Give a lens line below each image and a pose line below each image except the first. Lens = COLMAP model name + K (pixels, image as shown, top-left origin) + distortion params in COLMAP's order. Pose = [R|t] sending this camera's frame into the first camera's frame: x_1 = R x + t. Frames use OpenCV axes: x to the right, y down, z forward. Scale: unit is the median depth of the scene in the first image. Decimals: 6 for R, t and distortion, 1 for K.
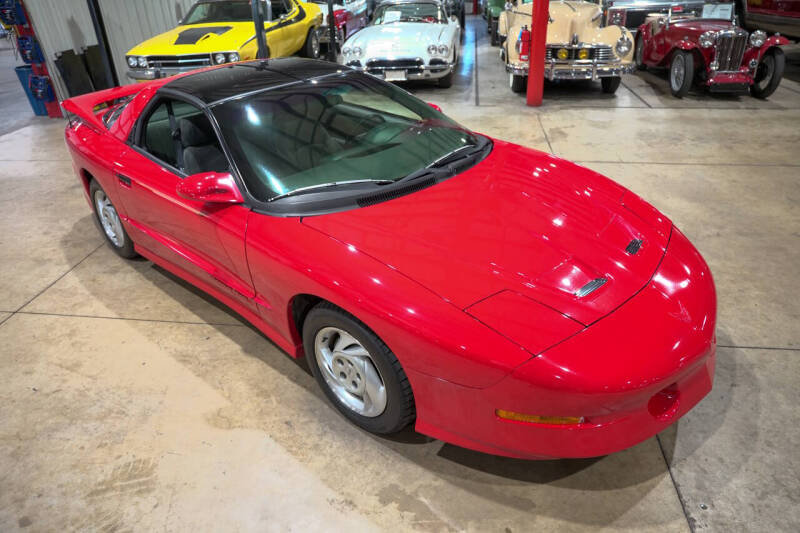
lens RADIAL K [[549.0, 0, 404.3], [0, 549.0, 267.7], [0, 0, 1]] dist [-0.130140, 0.097557]
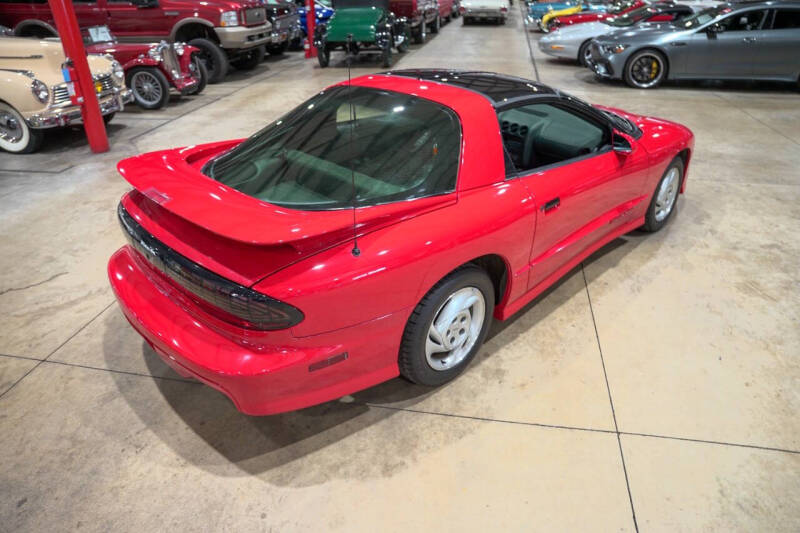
lens RADIAL K [[549.0, 0, 404.5], [0, 549.0, 264.0], [0, 0, 1]] dist [-0.130140, 0.097557]
pose [[0.058407, -0.447086, 0.892582, -2.080486], [0.500515, 0.786726, 0.361312, -0.799997], [-0.863755, 0.425648, 0.269724, 1.534395]]
